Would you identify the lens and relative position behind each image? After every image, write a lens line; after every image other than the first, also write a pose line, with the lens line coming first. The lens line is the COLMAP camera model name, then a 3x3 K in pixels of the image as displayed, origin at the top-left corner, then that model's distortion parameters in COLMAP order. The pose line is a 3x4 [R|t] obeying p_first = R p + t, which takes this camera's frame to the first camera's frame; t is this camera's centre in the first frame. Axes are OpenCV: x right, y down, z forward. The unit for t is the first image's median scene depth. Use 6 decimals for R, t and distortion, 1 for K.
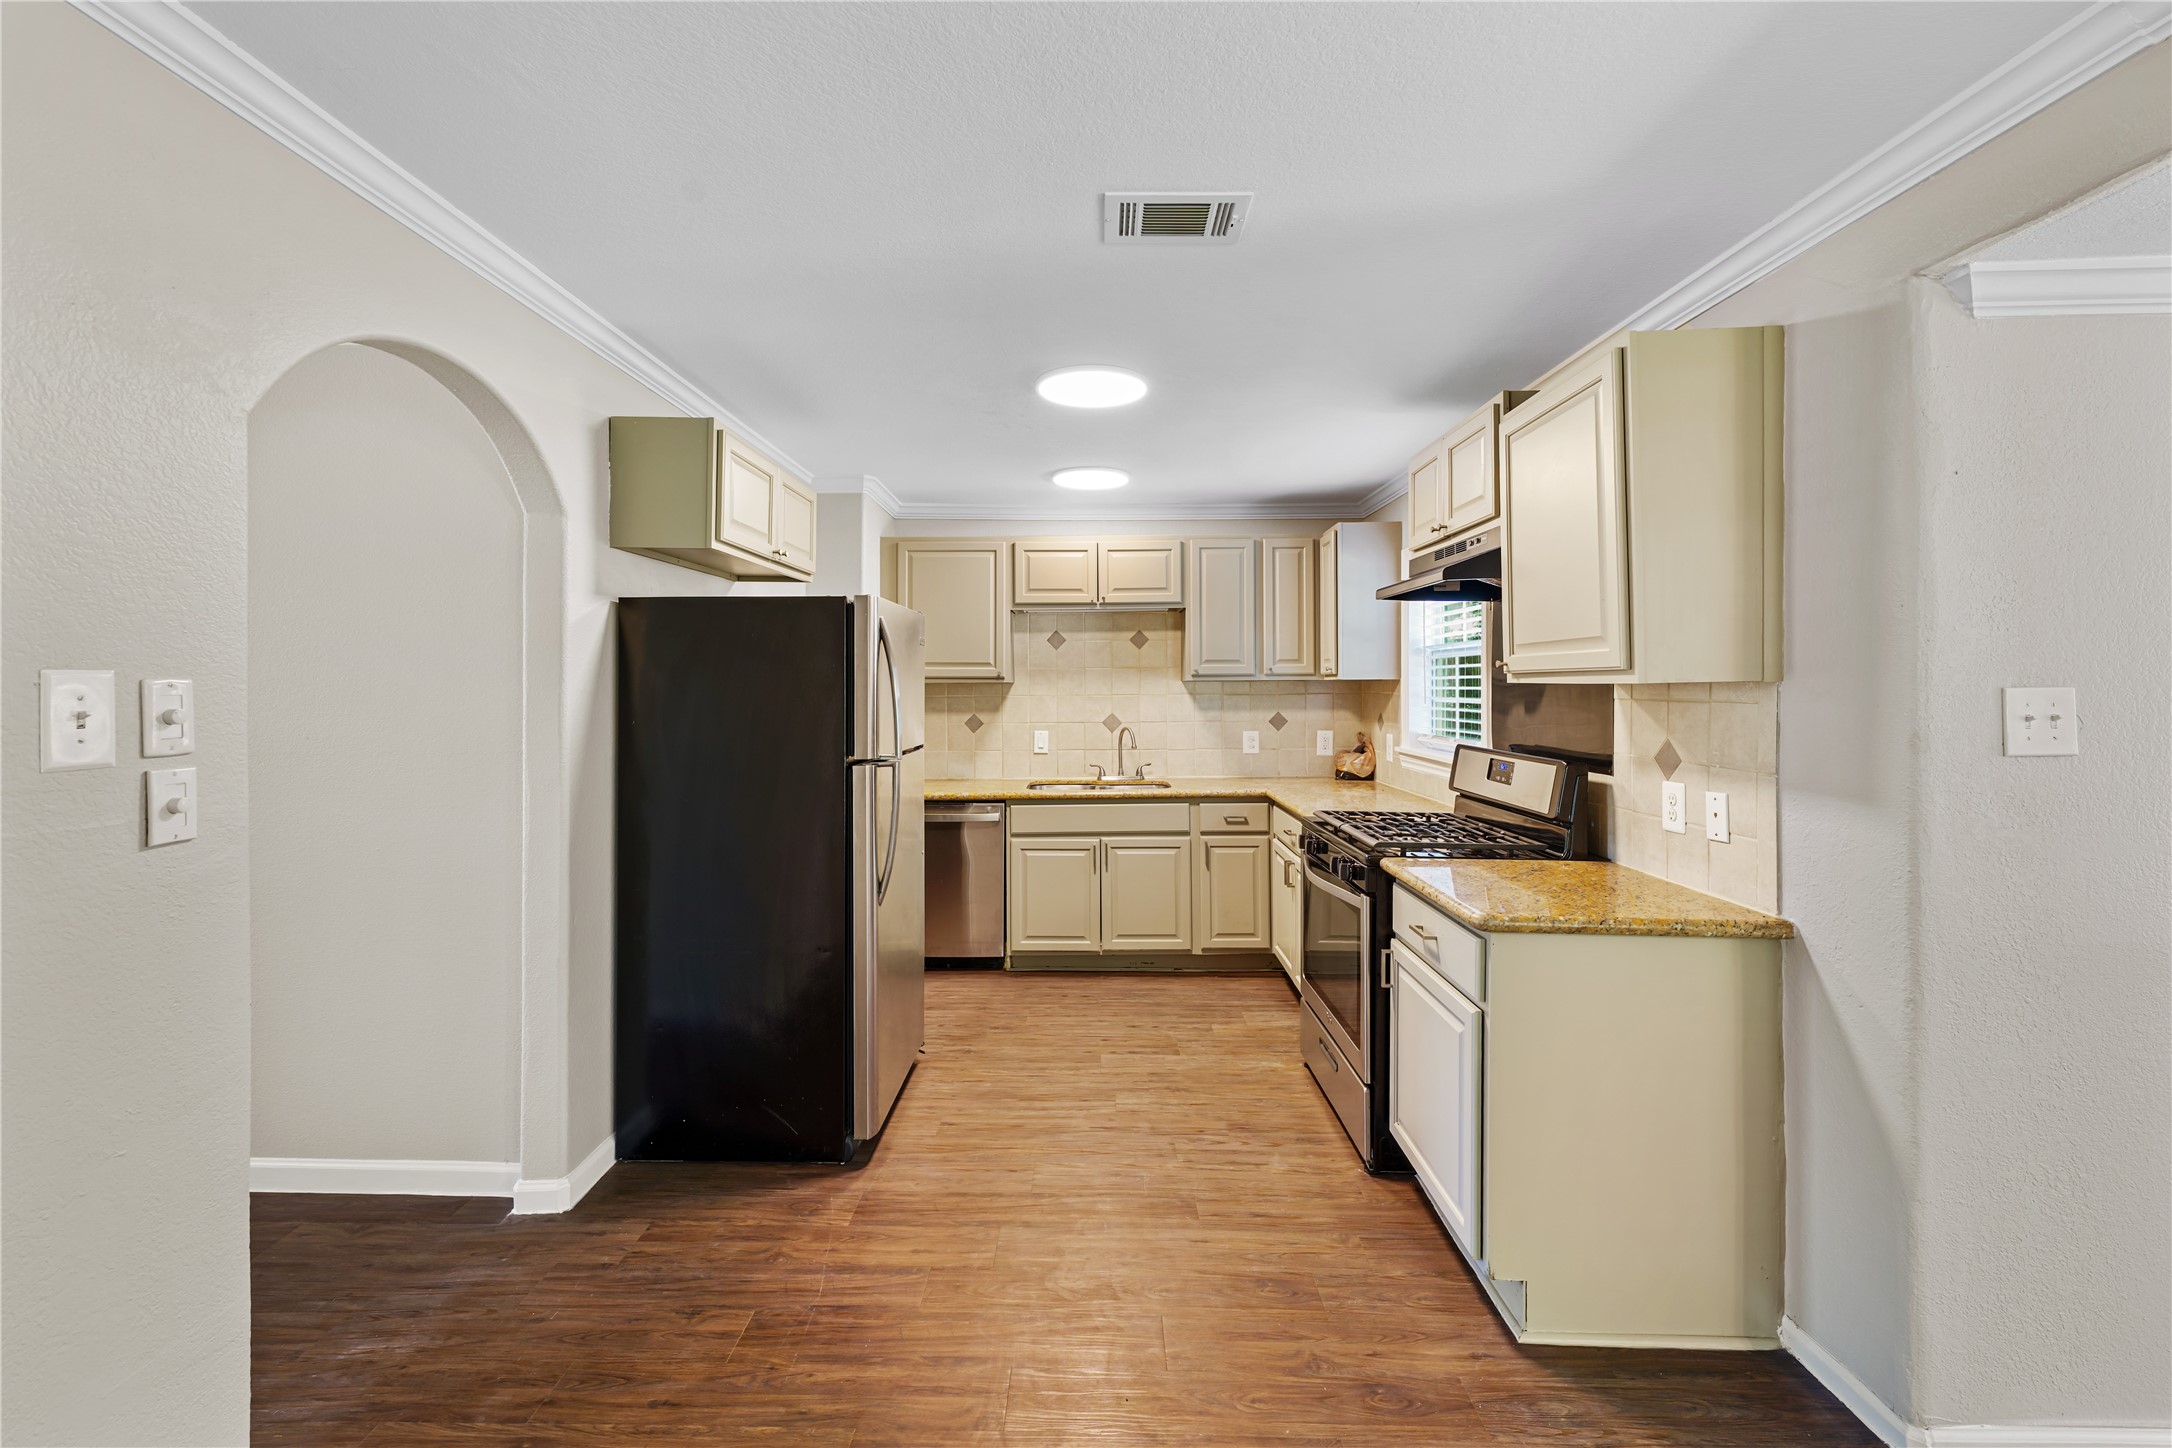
lens RADIAL K [[880.9, 0, 1083.3], [0, 880.9, 680.9], [0, 0, 1]] dist [0.008039, -0.000508]
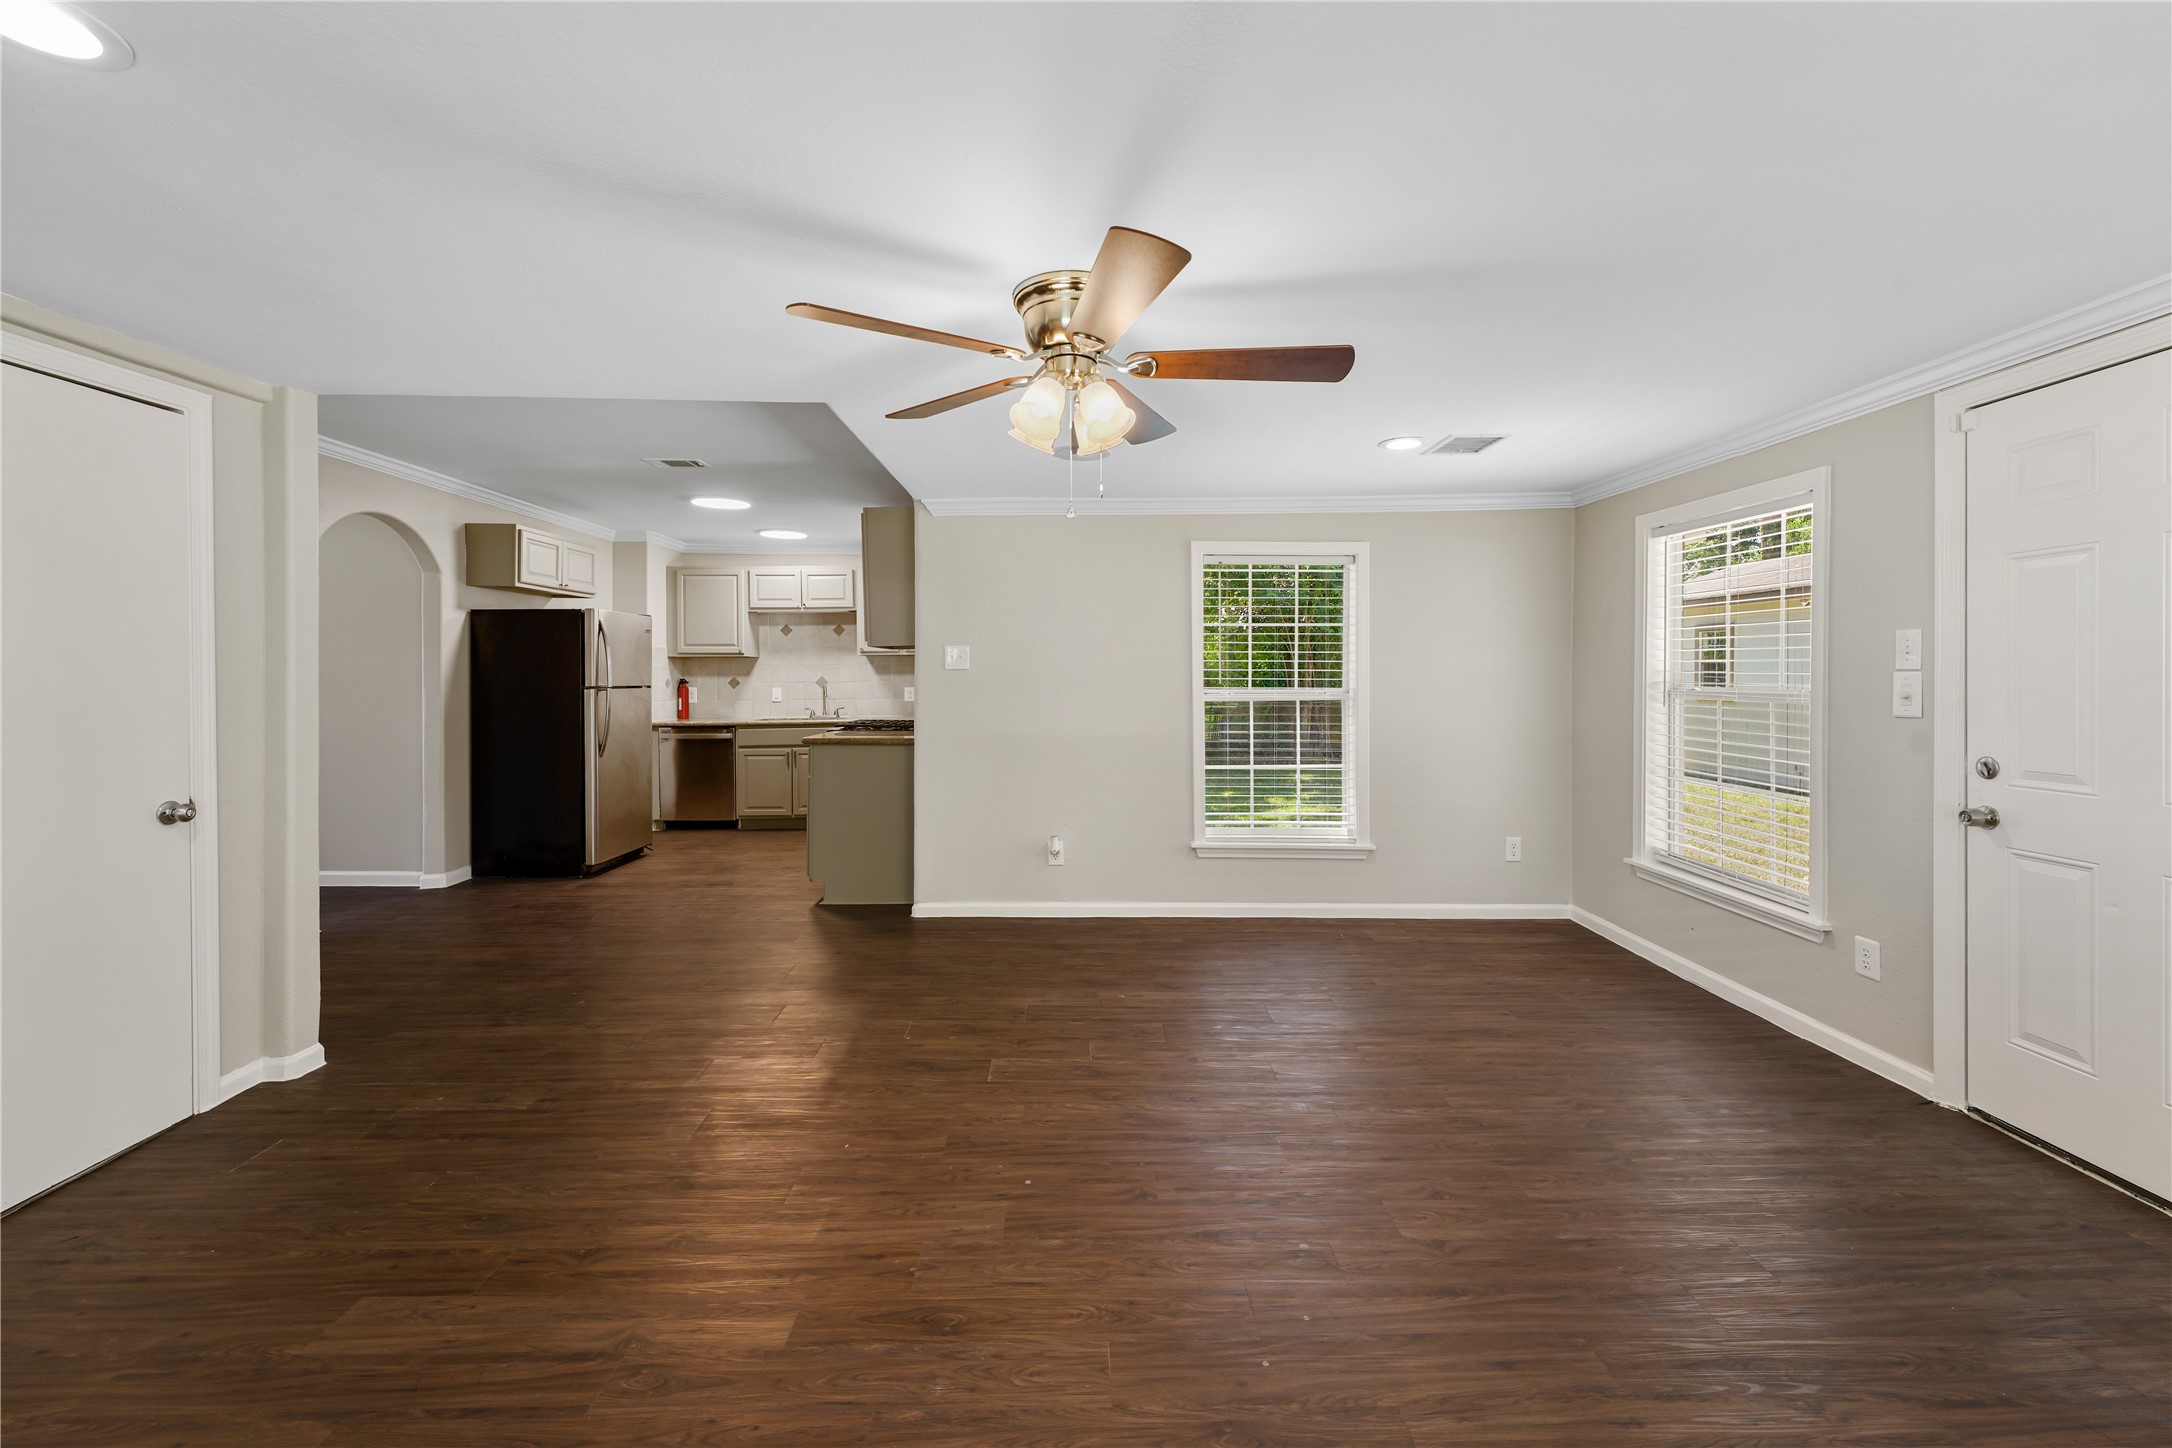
lens RADIAL K [[880.9, 0, 1083.3], [0, 880.9, 680.9], [0, 0, 1]] dist [0.008039, -0.000508]
pose [[0.999583, -0.002510, 0.028758, 0.865309], [0.002237, 0.999952, 0.009506, 0.058258], [-0.028780, -0.009437, 0.999541, -1.140225]]
